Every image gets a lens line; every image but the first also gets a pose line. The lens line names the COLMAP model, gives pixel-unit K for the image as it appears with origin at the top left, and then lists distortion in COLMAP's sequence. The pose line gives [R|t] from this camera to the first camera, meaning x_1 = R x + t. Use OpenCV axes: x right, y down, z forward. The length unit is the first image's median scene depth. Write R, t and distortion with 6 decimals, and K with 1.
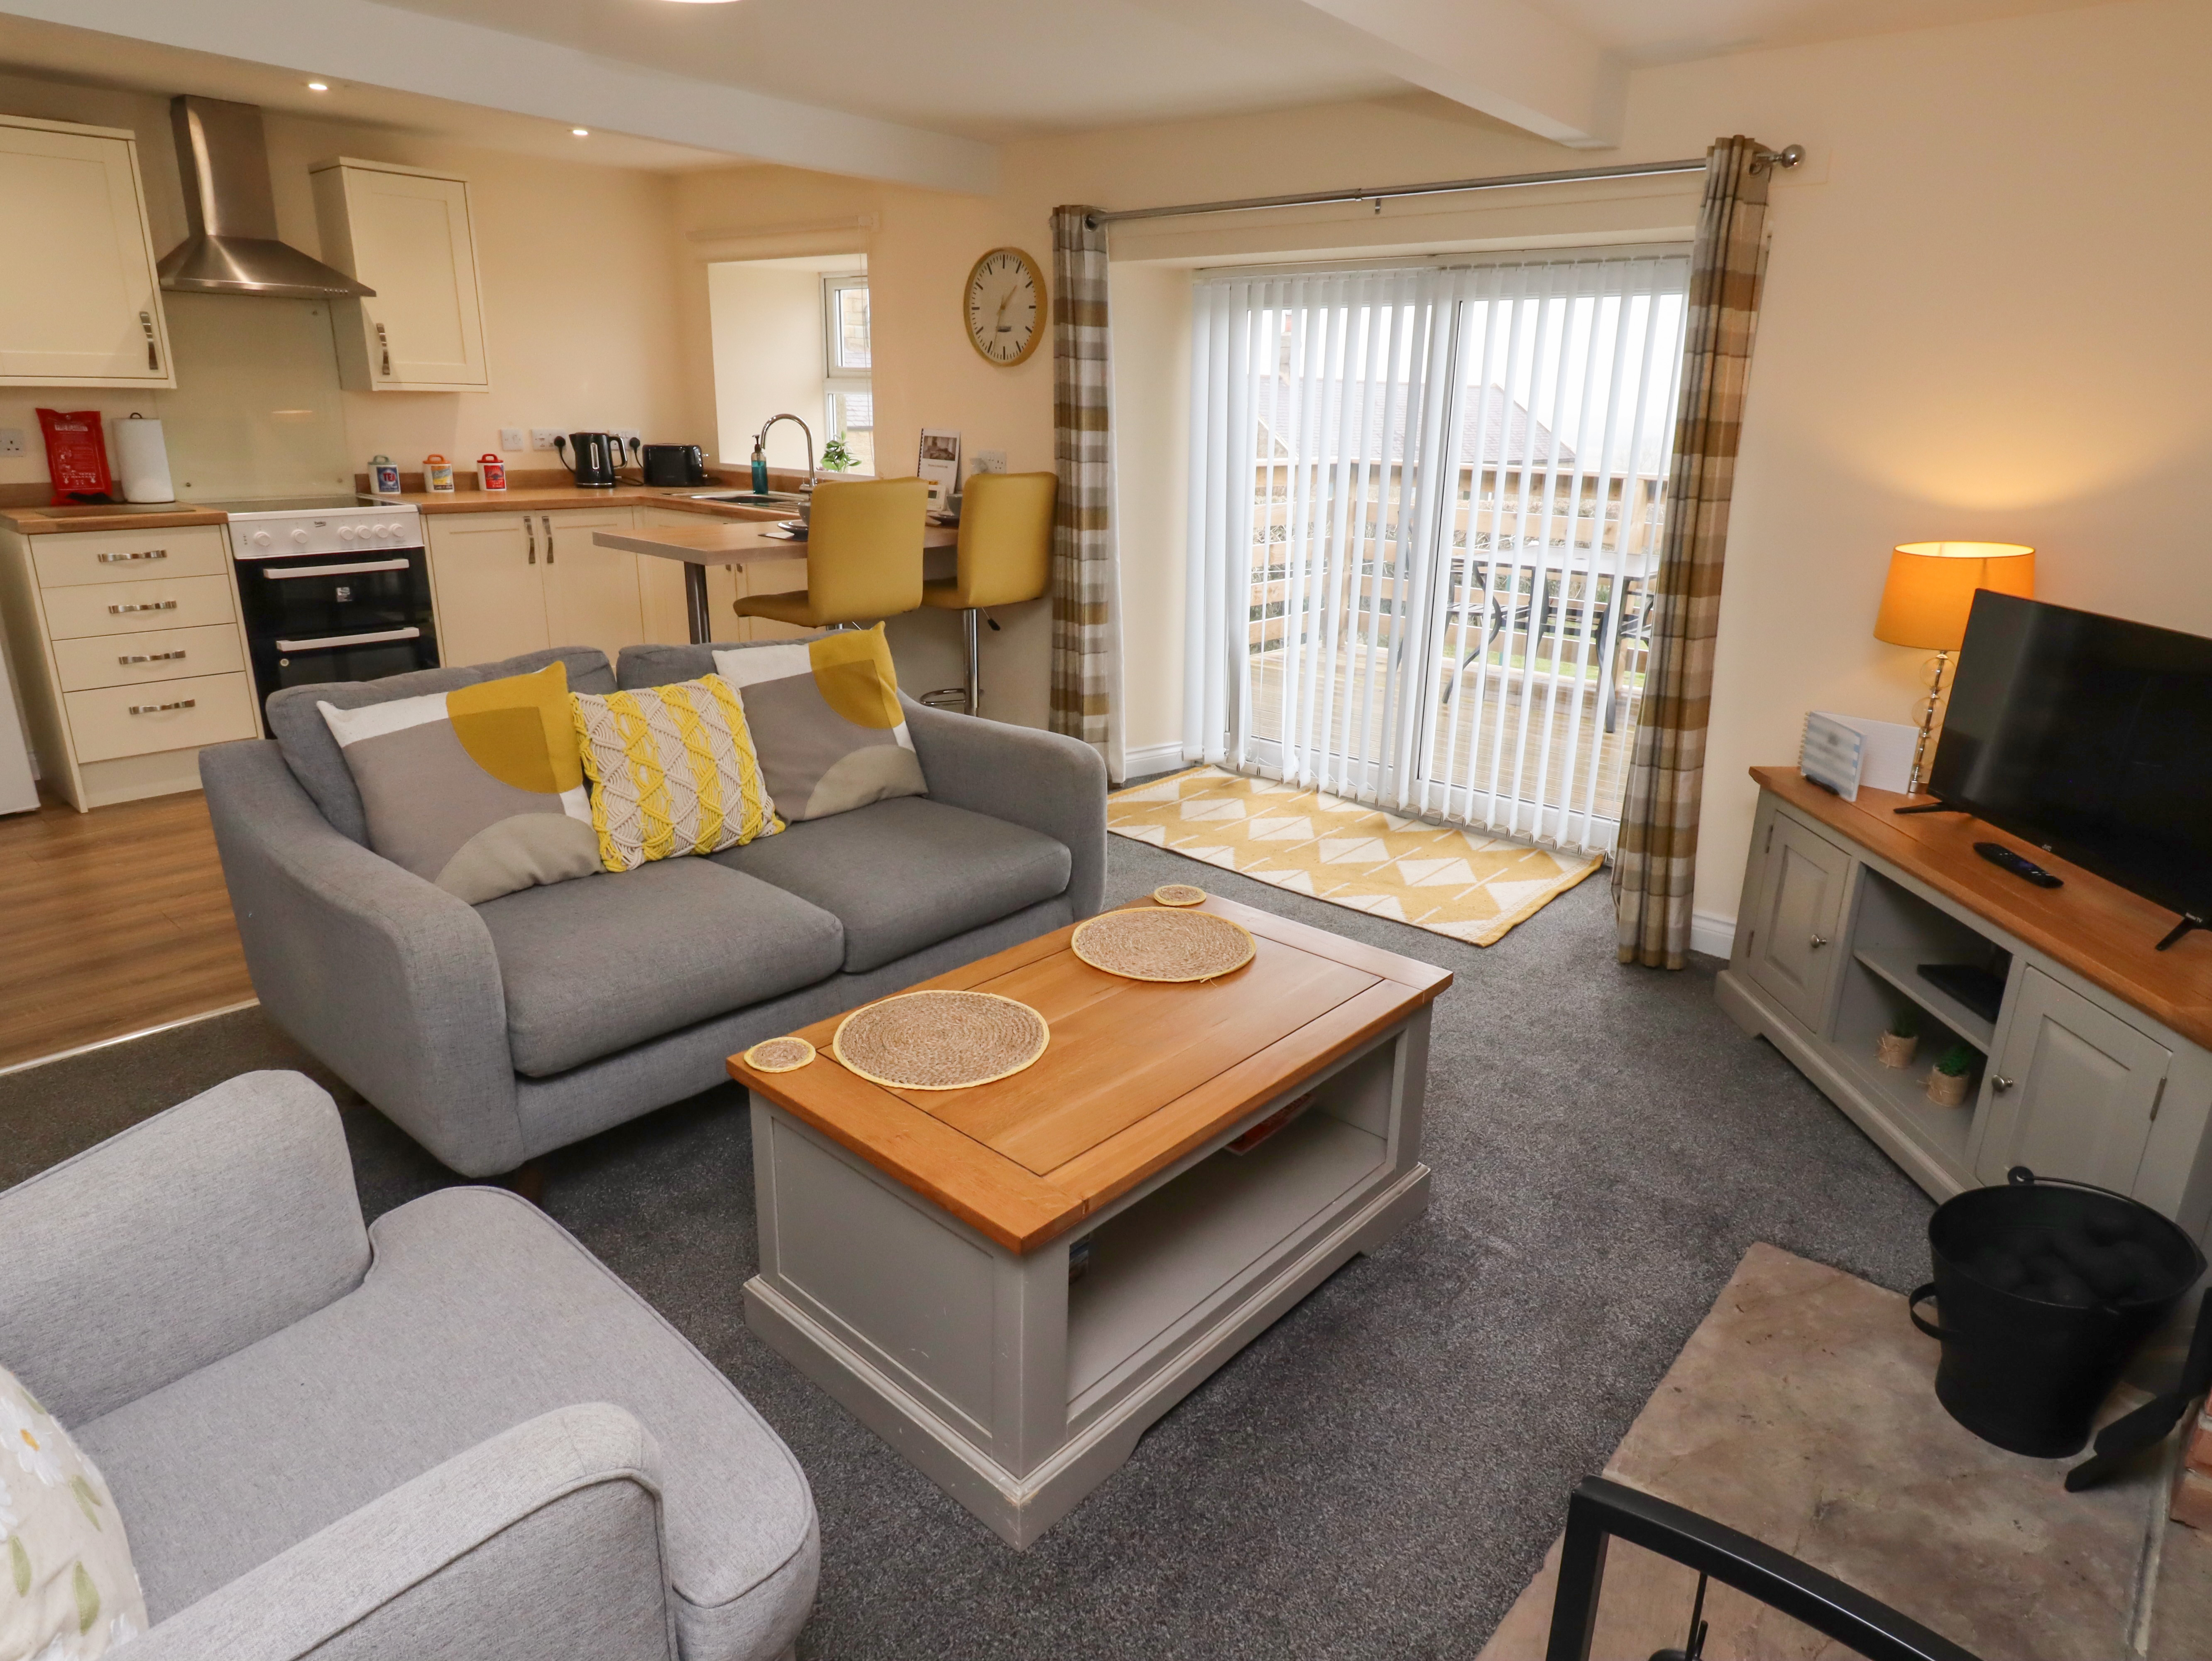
lens RADIAL K [[1294.9, 0, 1106.0], [0, 1294.9, 830.5], [0, 0, 1]] dist [-0.005184, -0.000529]
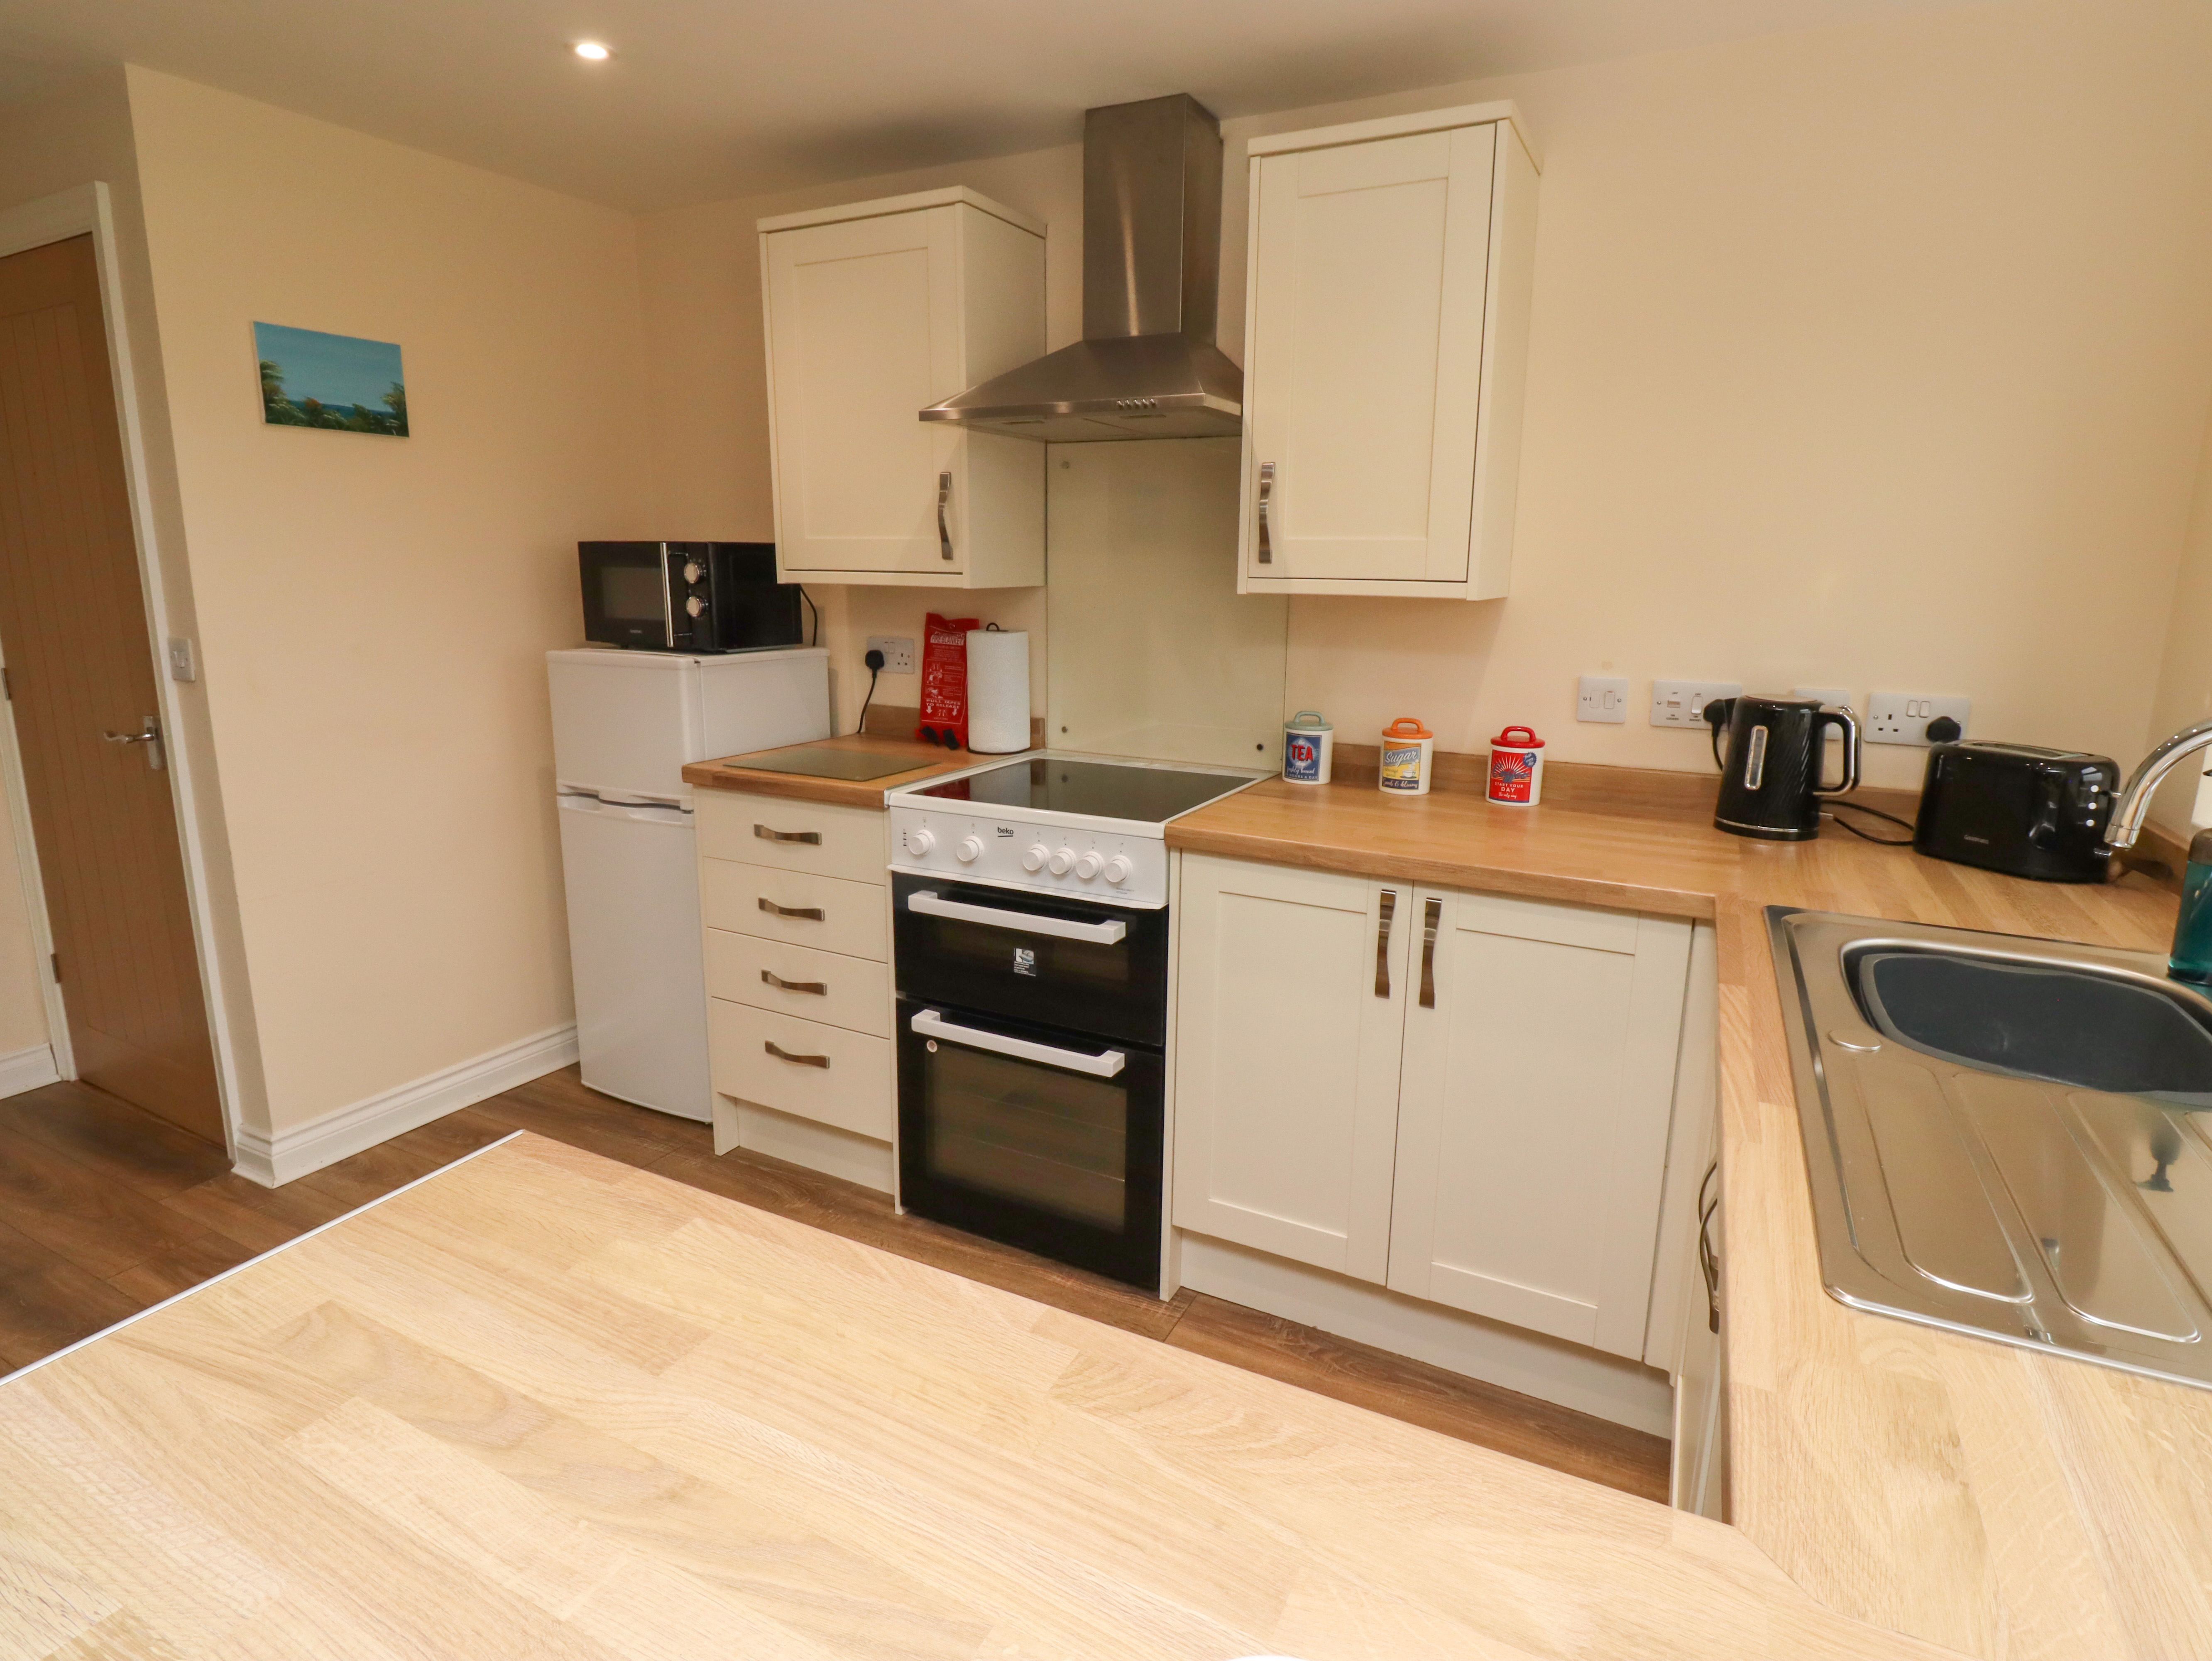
lens RADIAL K [[1169.6, 0, 1112.9], [0, 1169.6, 815.8], [0, 0, 1]] dist [-0.012048, -0.000426]
pose [[0.267121, 0.184255, -0.945884, -0.130534], [-0.312009, 0.945215, 0.096013, -0.286560], [0.911755, 0.269478, 0.309976, 0.836640]]
